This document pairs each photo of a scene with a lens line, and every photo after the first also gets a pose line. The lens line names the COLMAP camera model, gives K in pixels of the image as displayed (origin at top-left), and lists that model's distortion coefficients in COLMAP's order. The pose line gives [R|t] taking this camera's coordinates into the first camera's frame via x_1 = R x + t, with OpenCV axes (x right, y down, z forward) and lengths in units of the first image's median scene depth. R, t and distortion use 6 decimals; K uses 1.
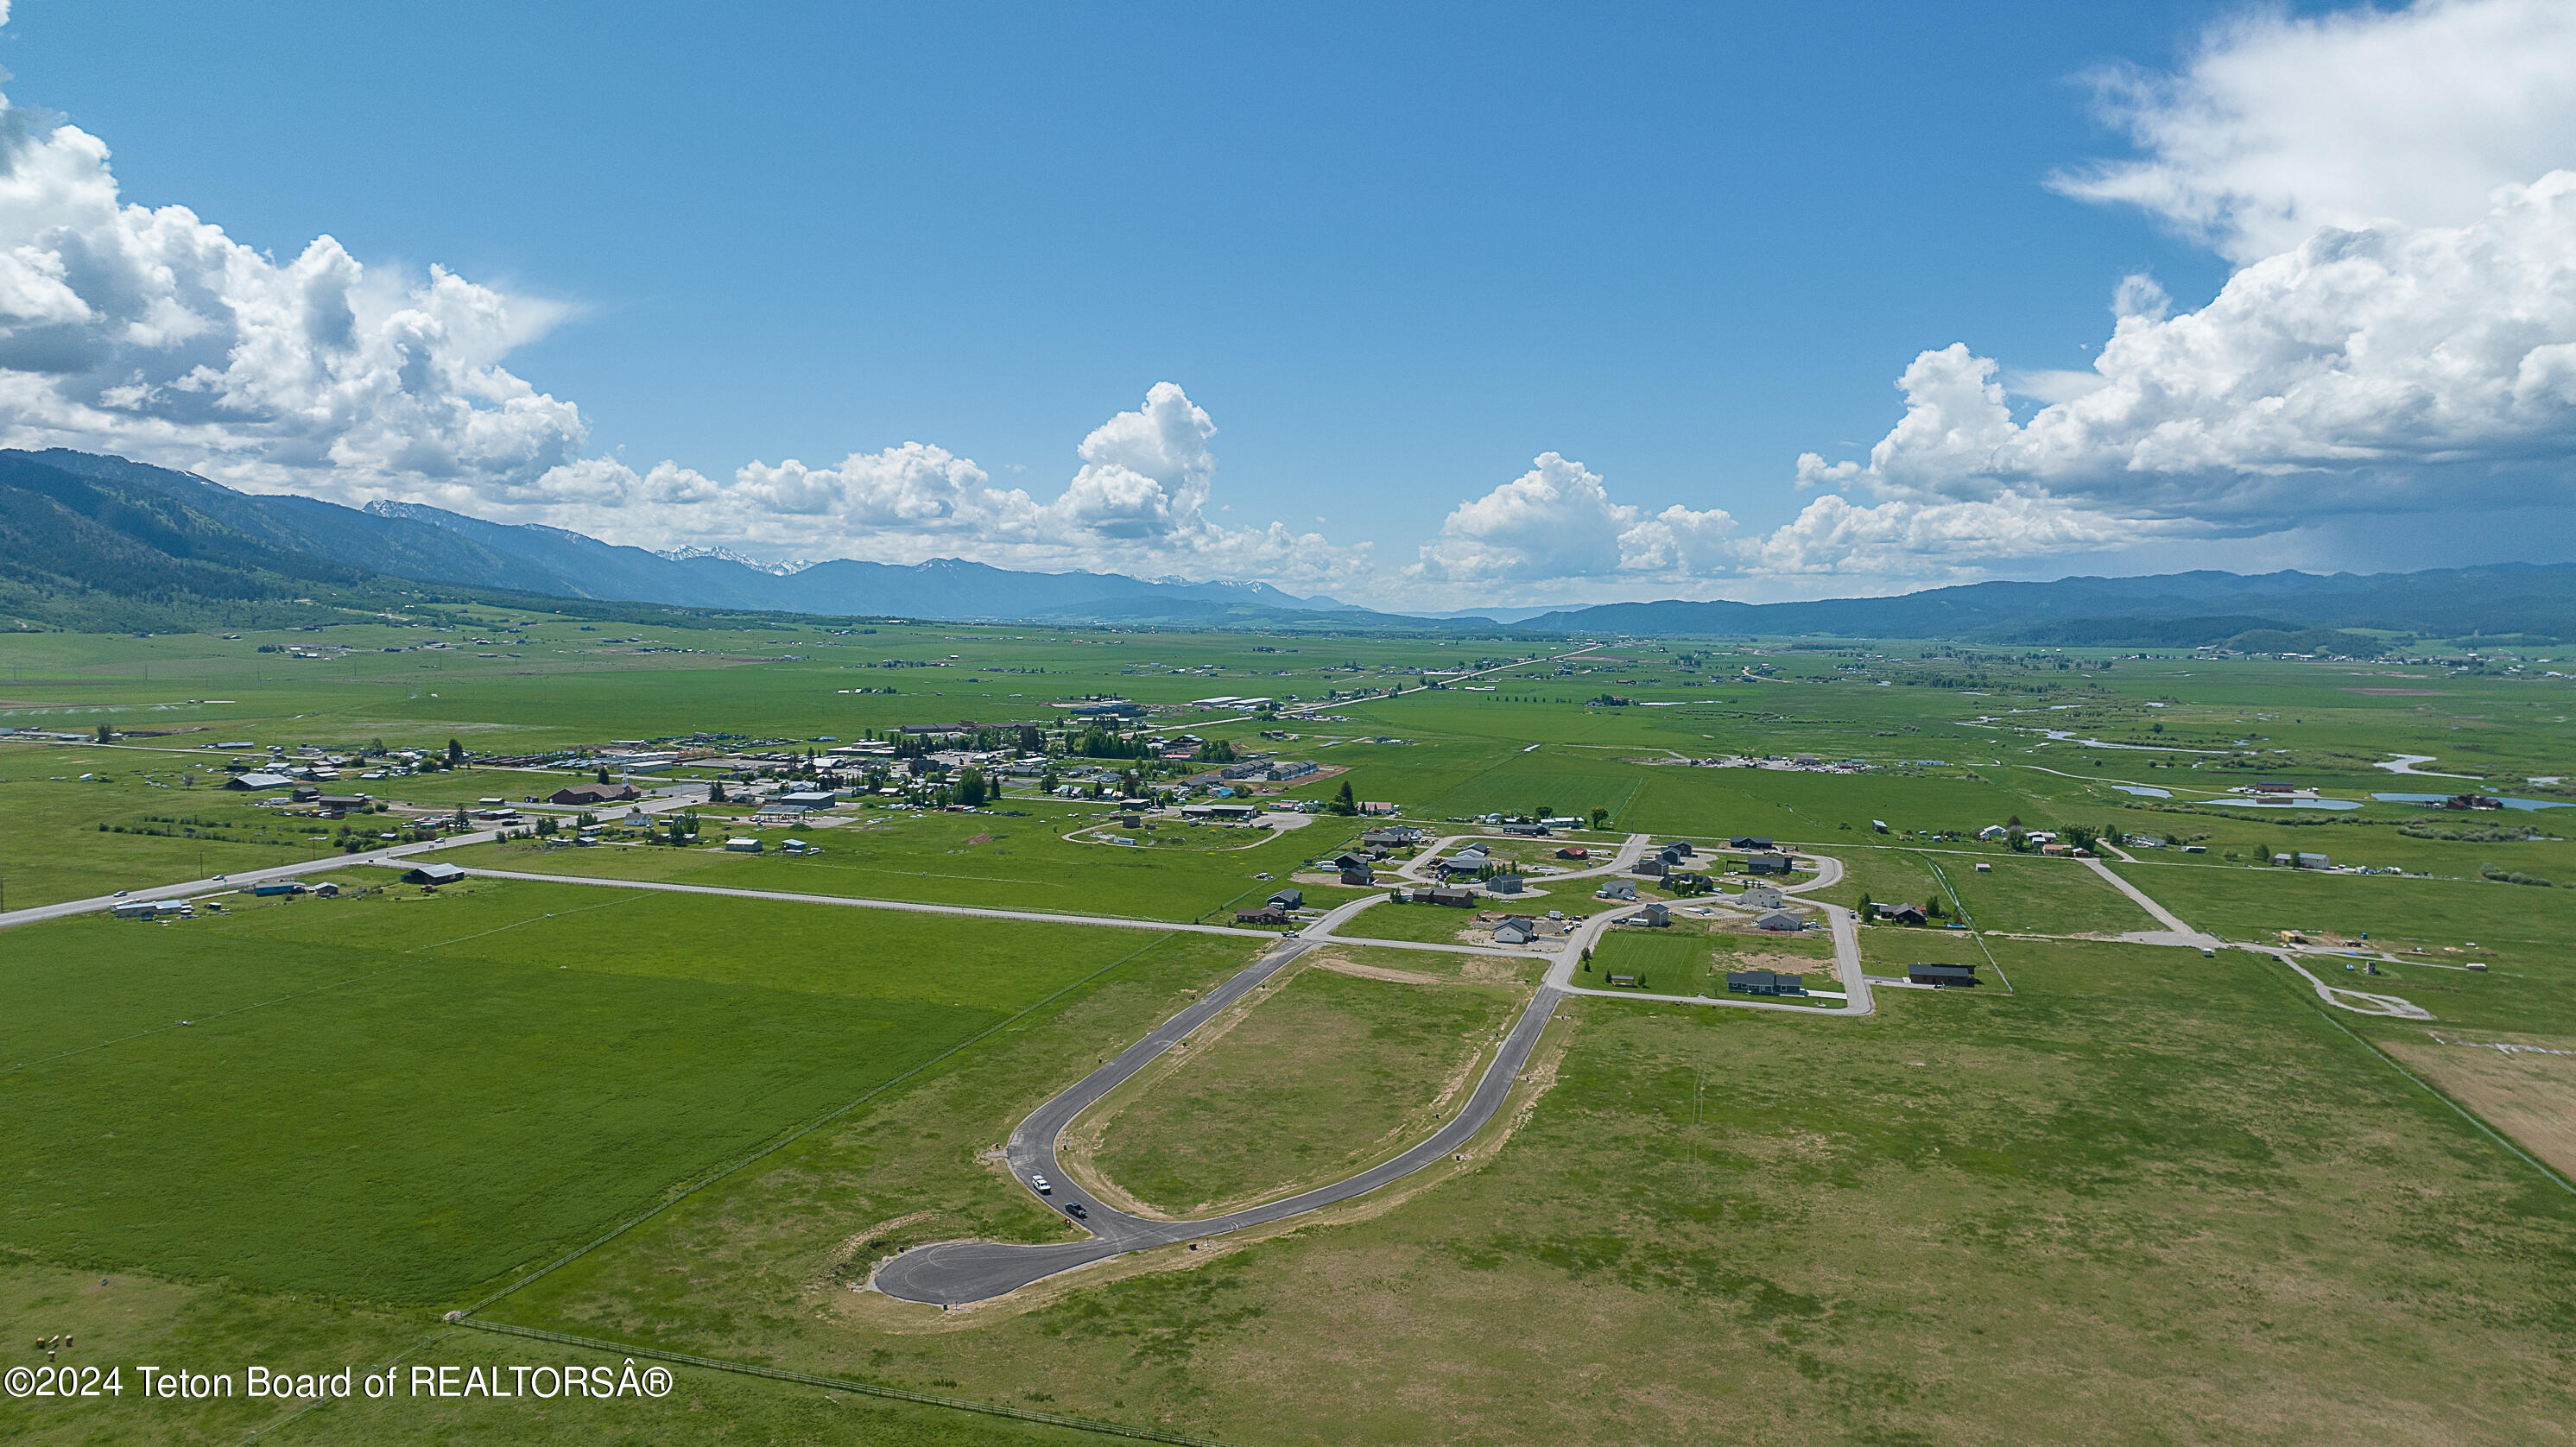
lens RADIAL K [[1813.5, 0, 1288.5], [0, 1813.5, 743.8], [0, 0, 1]] dist [-0.030792, 0.029182]
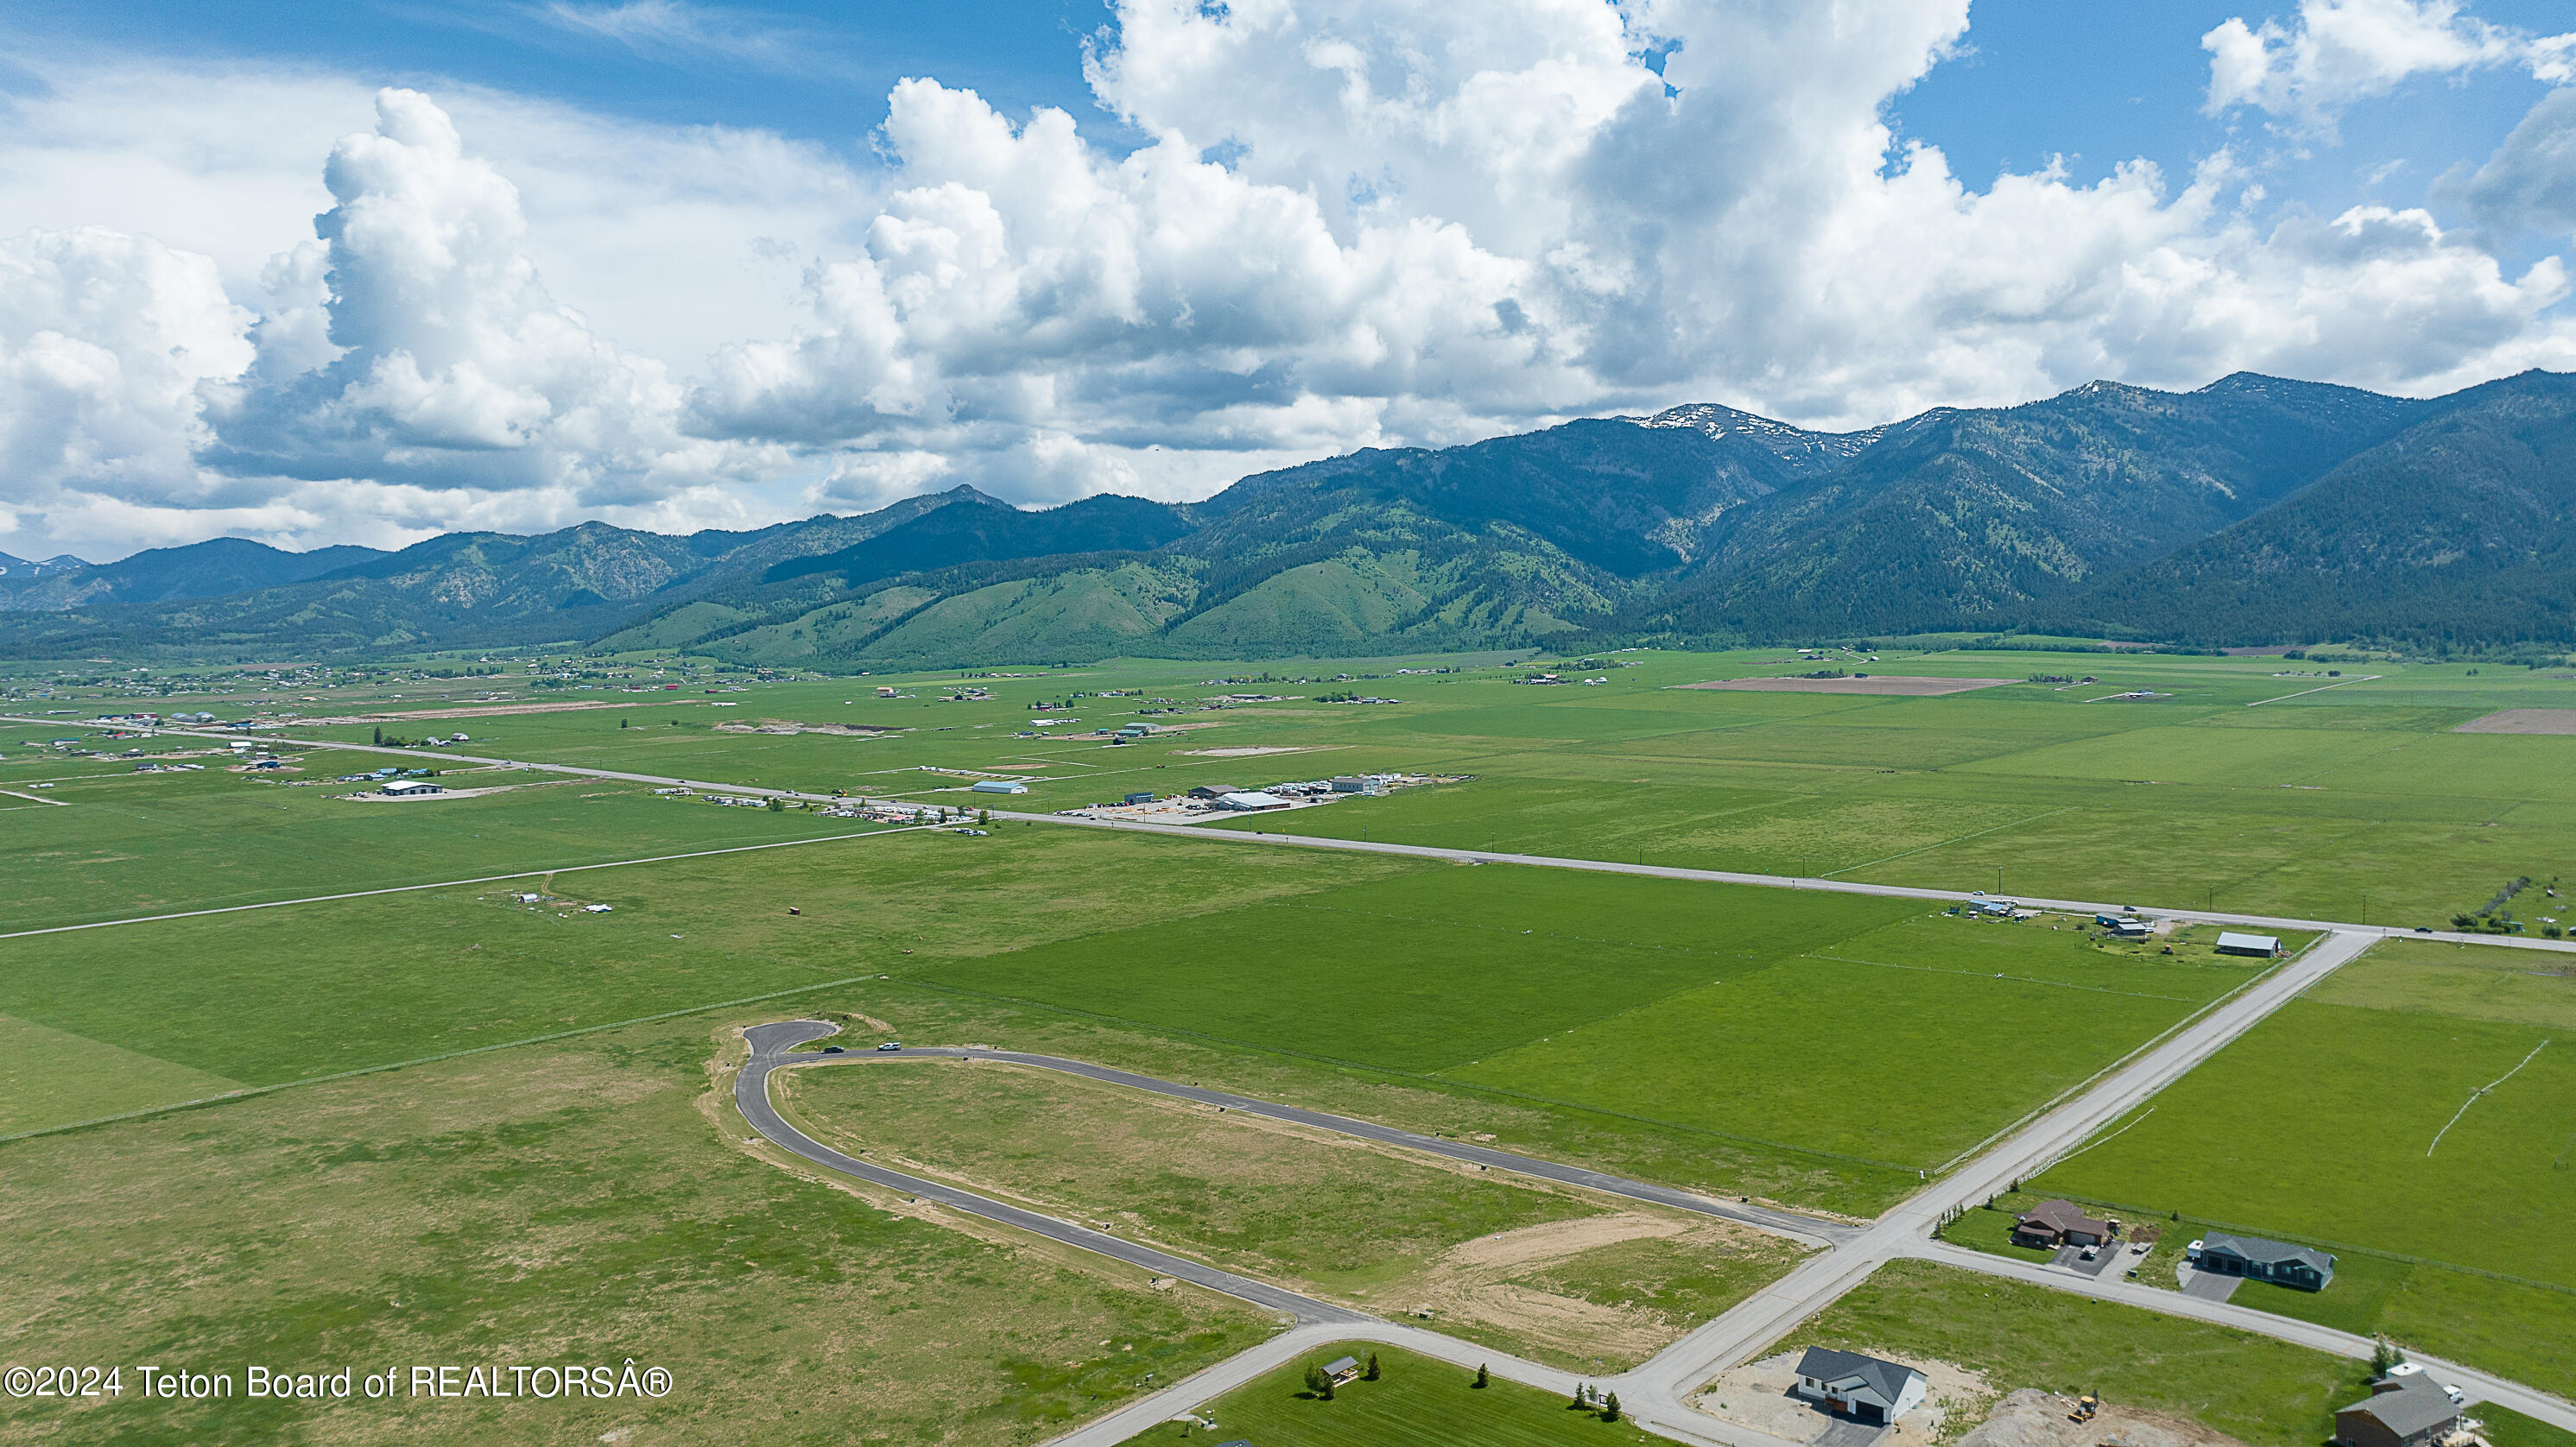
lens RADIAL K [[1813.5, 0, 1303.4], [0, 1813.5, 718.1], [0, 0, 1]] dist [-0.030792, 0.029182]
pose [[-0.433843, 0.026234, -0.900606, 1.136686], [-0.067592, 0.995812, 0.061568, -0.143545], [0.898449, 0.087585, -0.430253, 2.129860]]
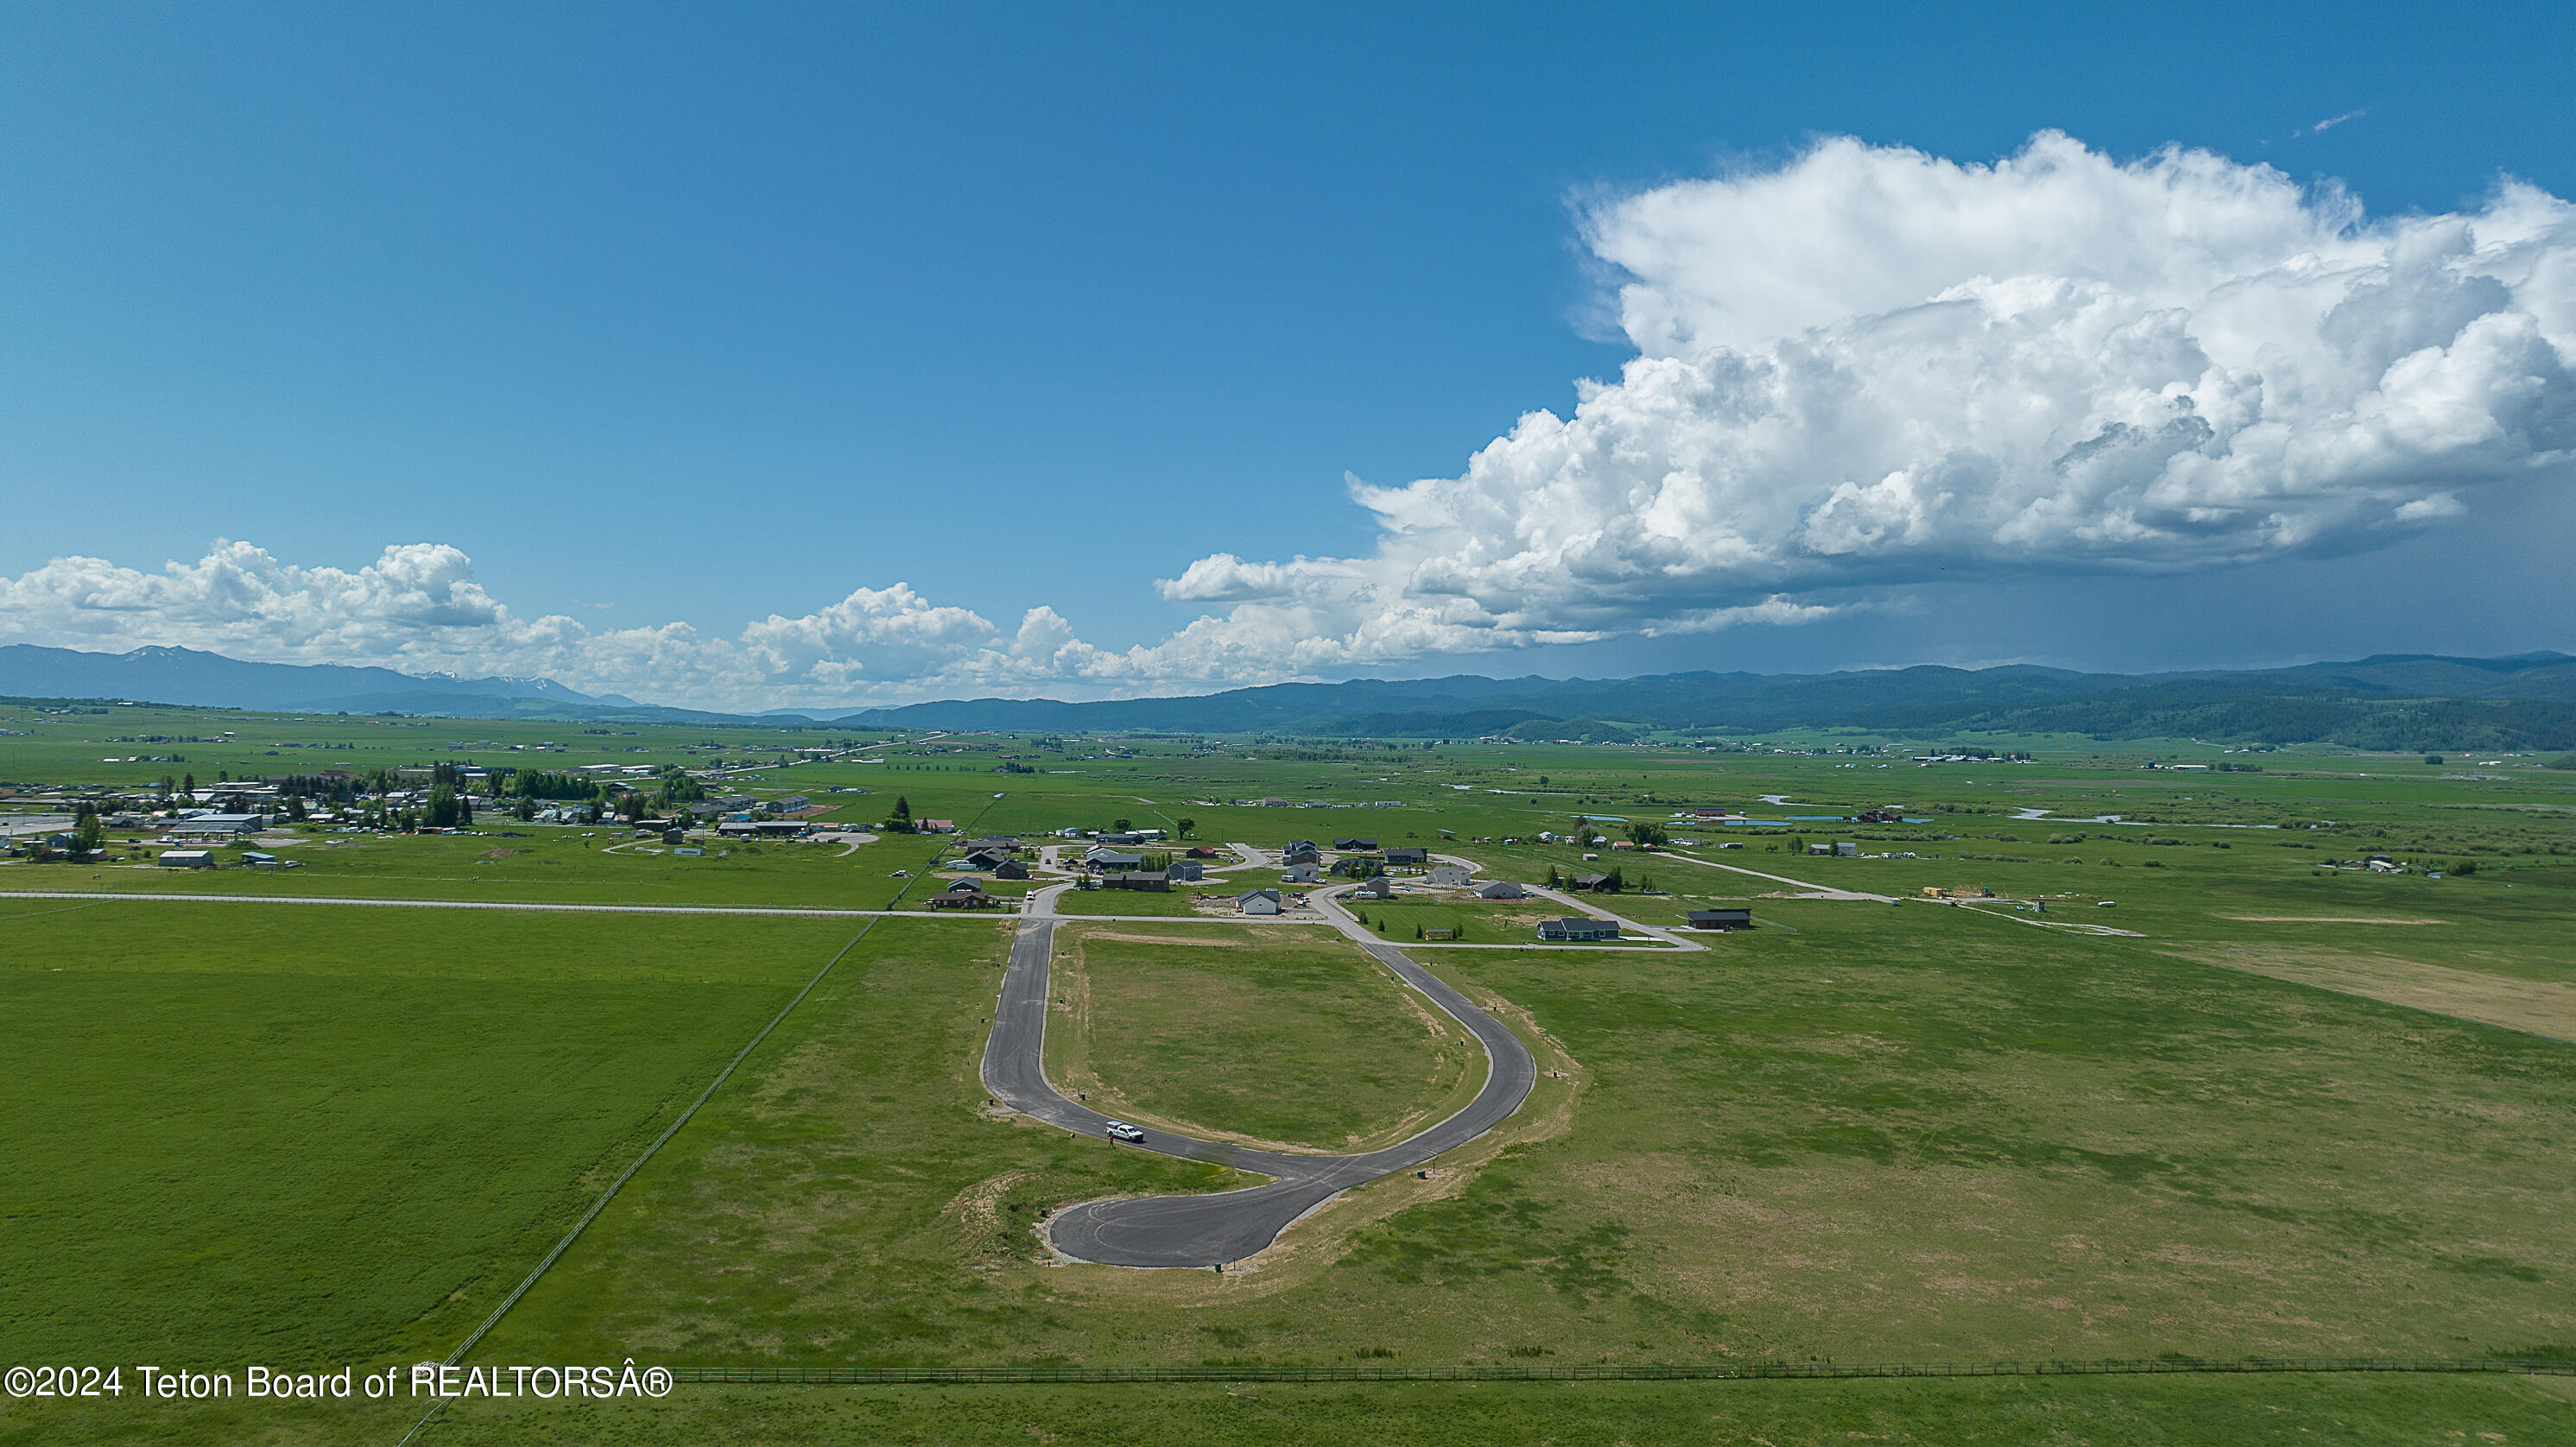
lens RADIAL K [[1813.5, 0, 1278.1], [0, 1813.5, 724.3], [0, 0, 1]] dist [-0.030792, 0.029182]
pose [[0.930594, 0.001186, 0.366050, -0.382639], [0.023874, 0.997669, -0.063927, 0.147457], [-0.365273, 0.068230, 0.928397, 0.347037]]
